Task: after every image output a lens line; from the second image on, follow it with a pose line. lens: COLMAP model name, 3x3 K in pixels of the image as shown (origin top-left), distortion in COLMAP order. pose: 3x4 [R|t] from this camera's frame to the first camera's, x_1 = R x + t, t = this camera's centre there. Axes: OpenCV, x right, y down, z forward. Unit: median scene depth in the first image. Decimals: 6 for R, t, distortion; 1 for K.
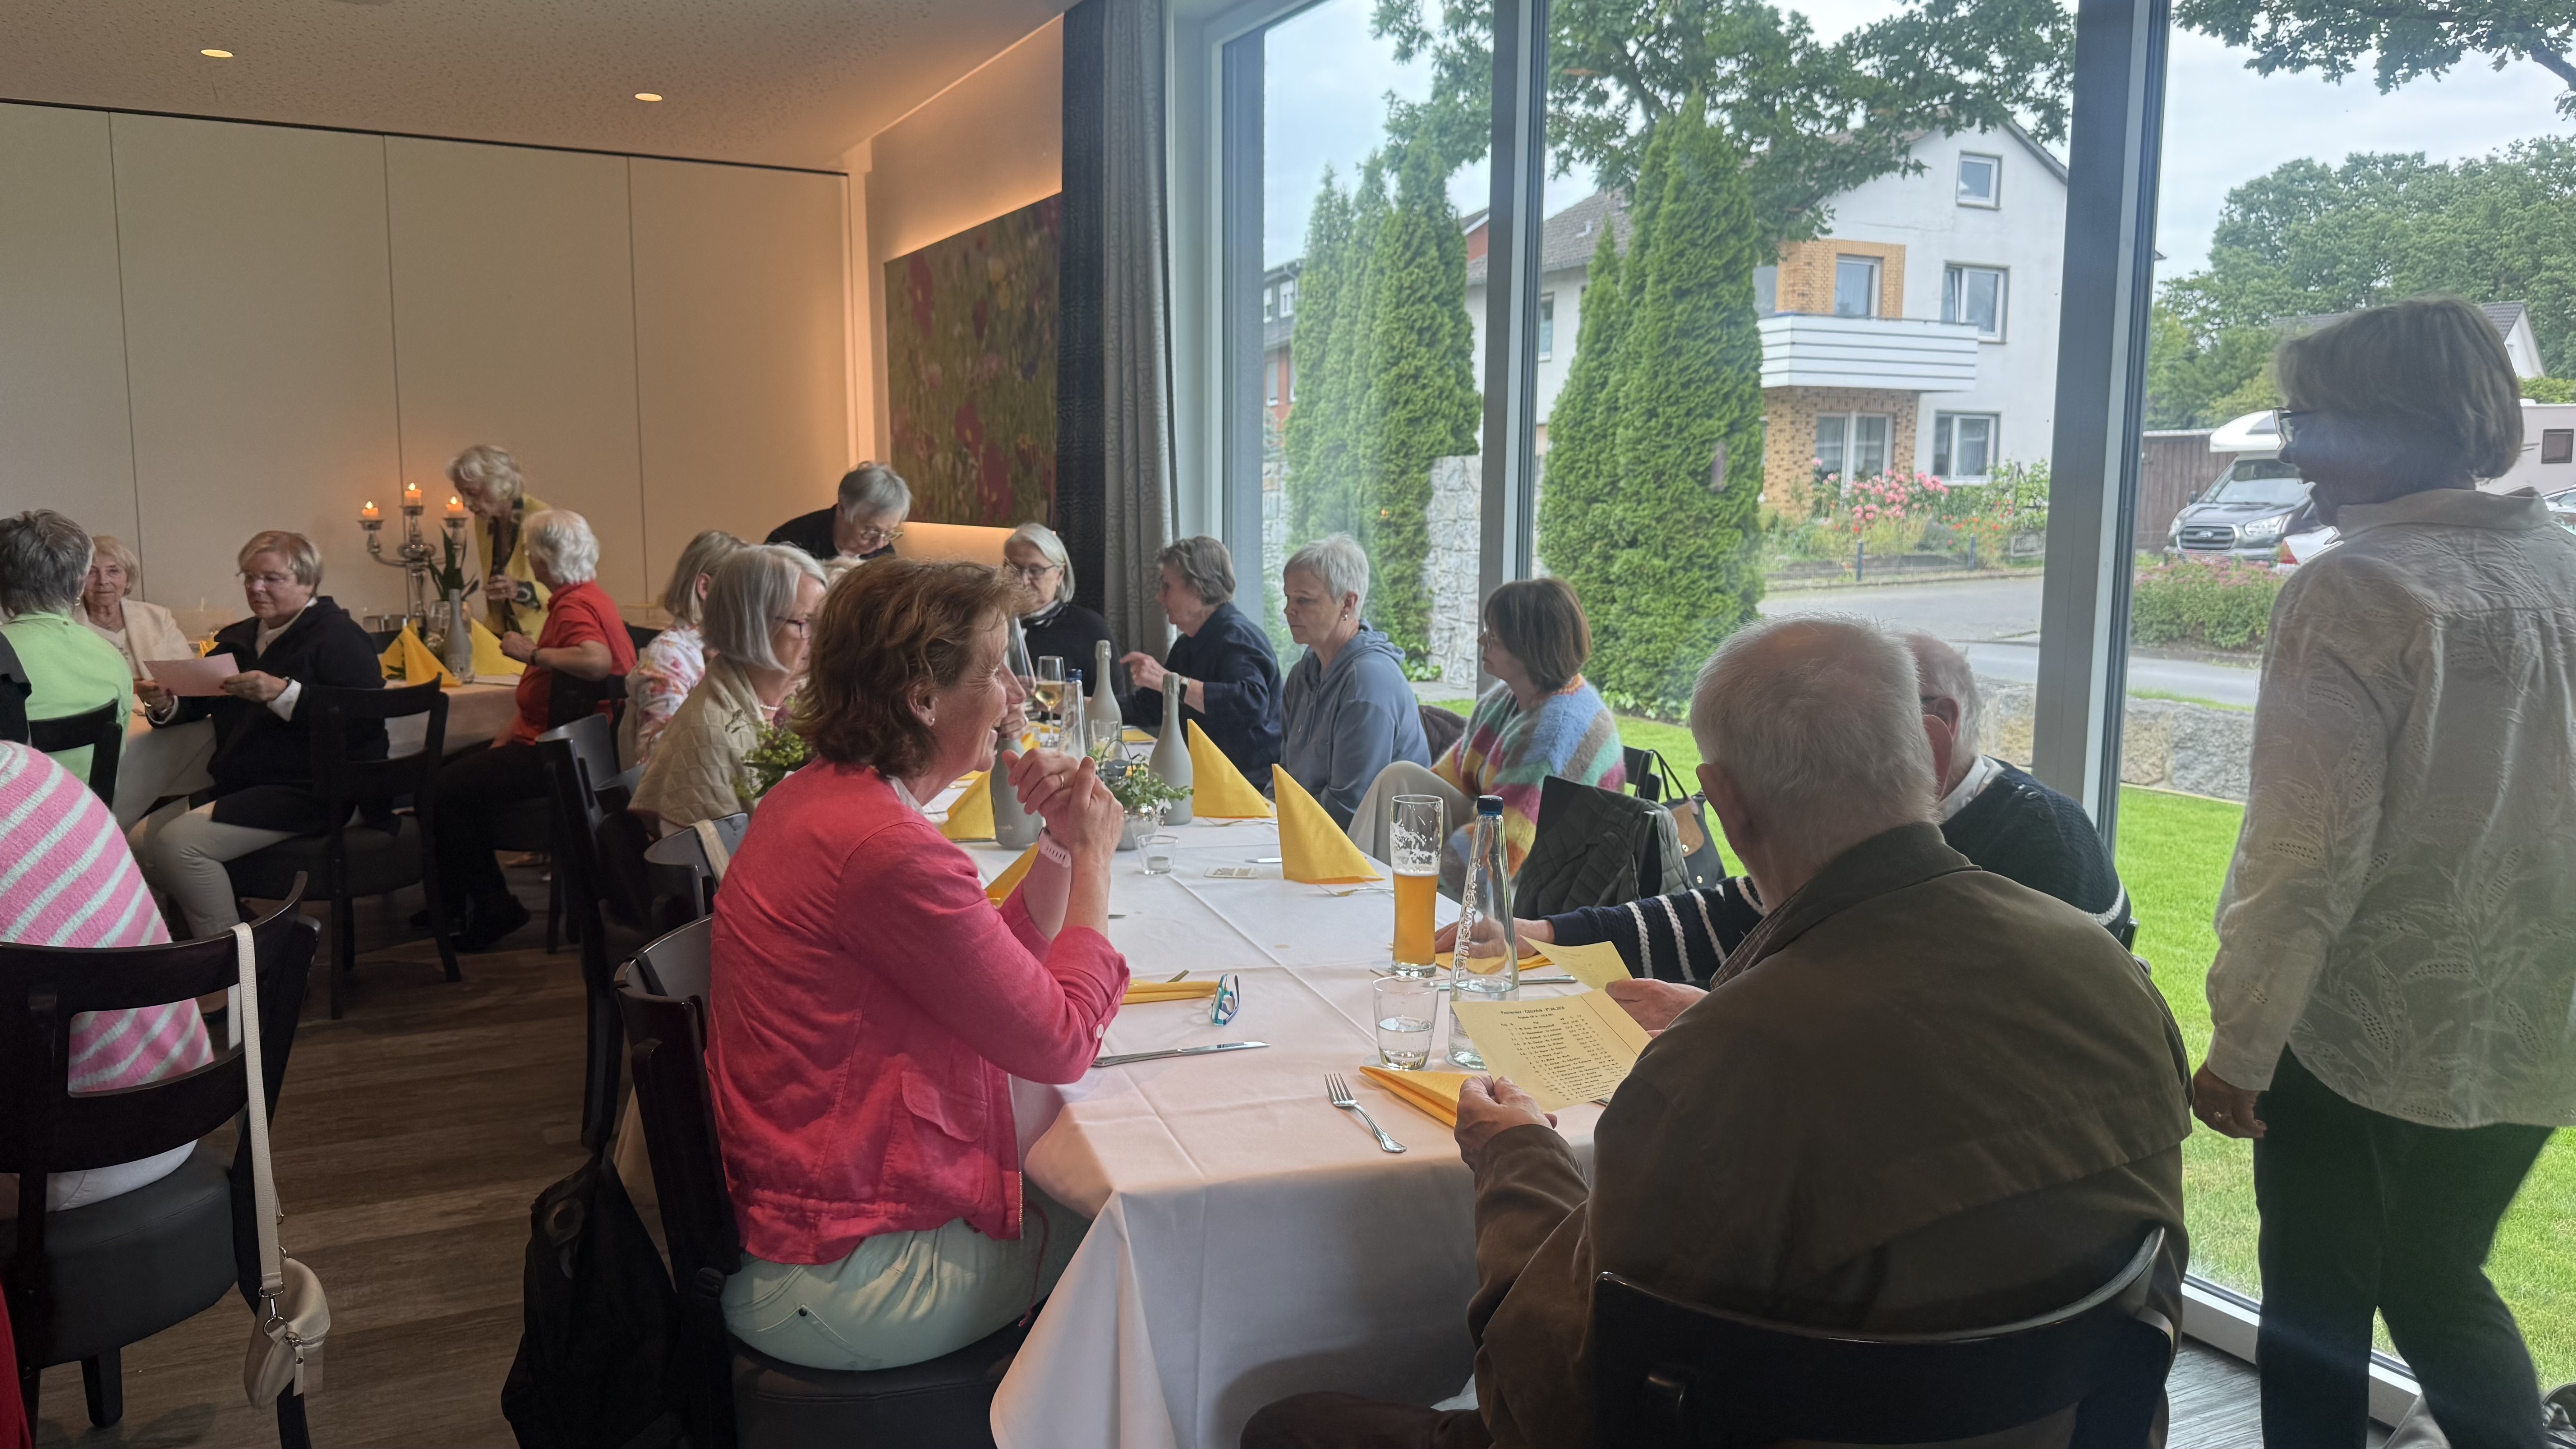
lens RADIAL K [[1779.2, 0, 1288.6], [0, 1779.2, 757.6], [0, 0, 1]] dist [0.004471, 0.001700]
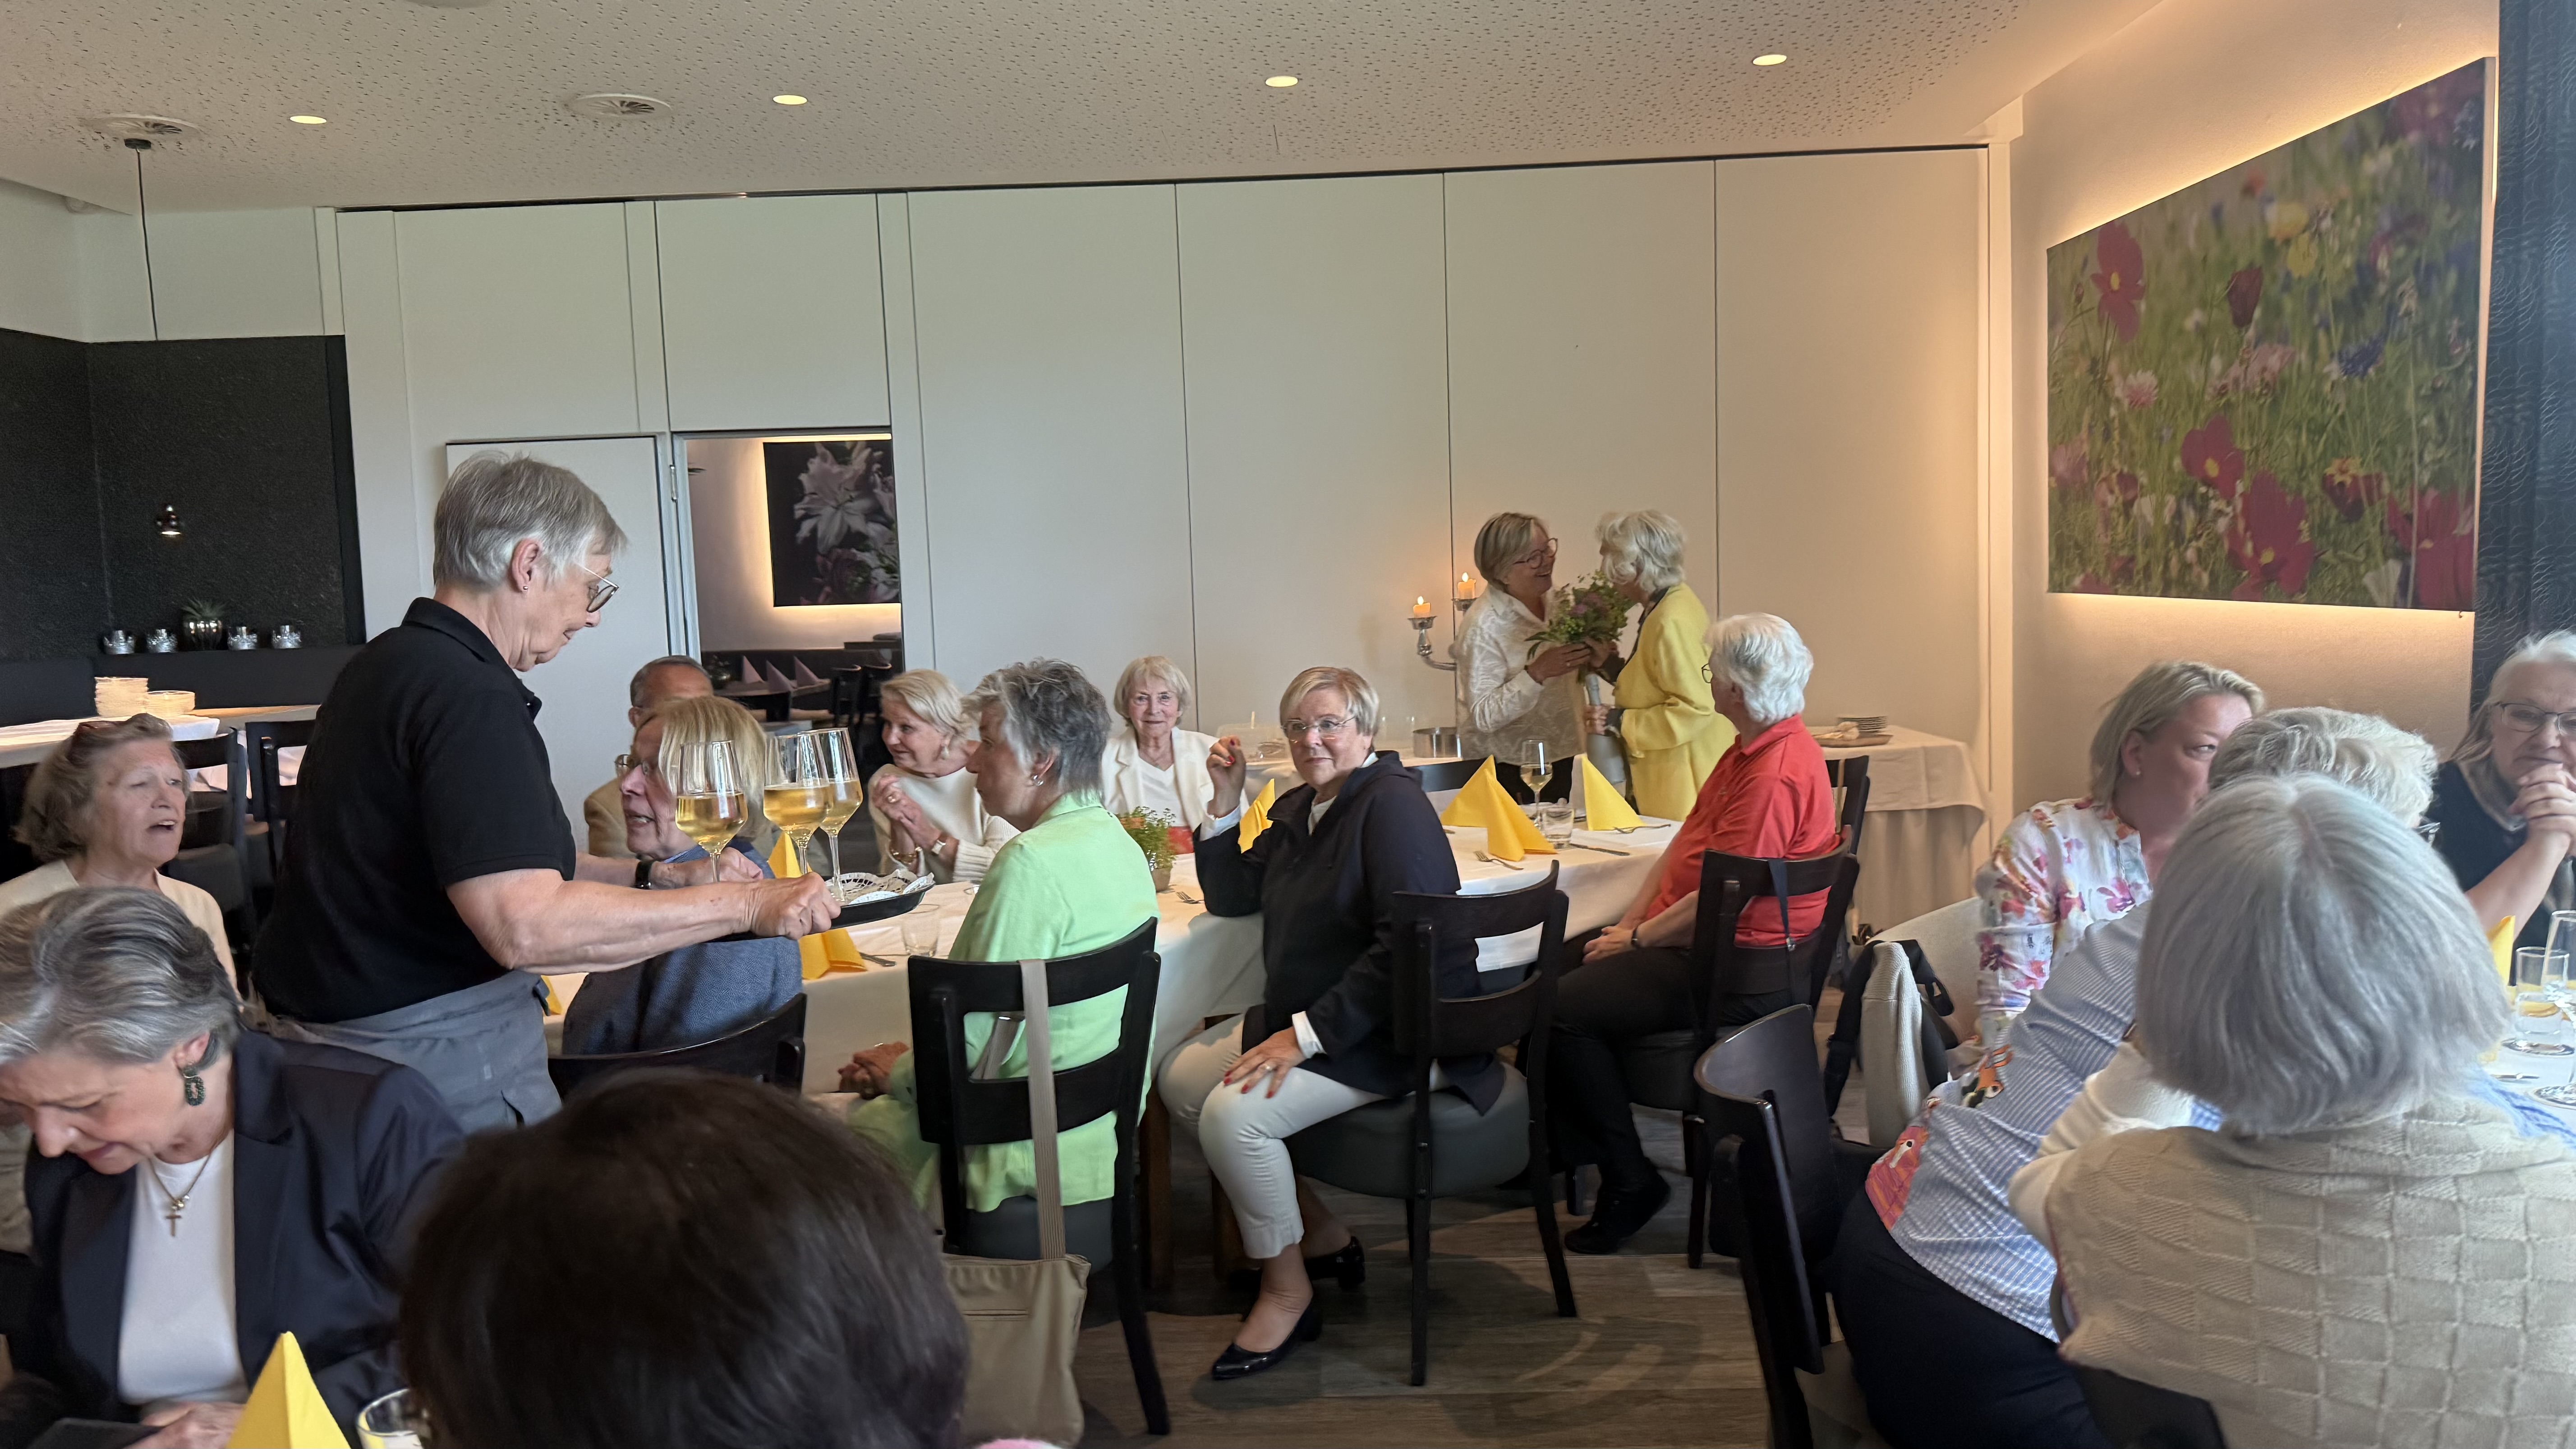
lens RADIAL K [[1811.7, 0, 1288.0], [0, 1811.7, 724.5], [0, 0, 1]] dist [-0.021437, 0.003425]
pose [[0.869579, 0.010272, -0.493686, -0.156414], [-0.036166, 0.998423, -0.042928, -0.042142], [0.492467, 0.055184, 0.868580, 0.240112]]
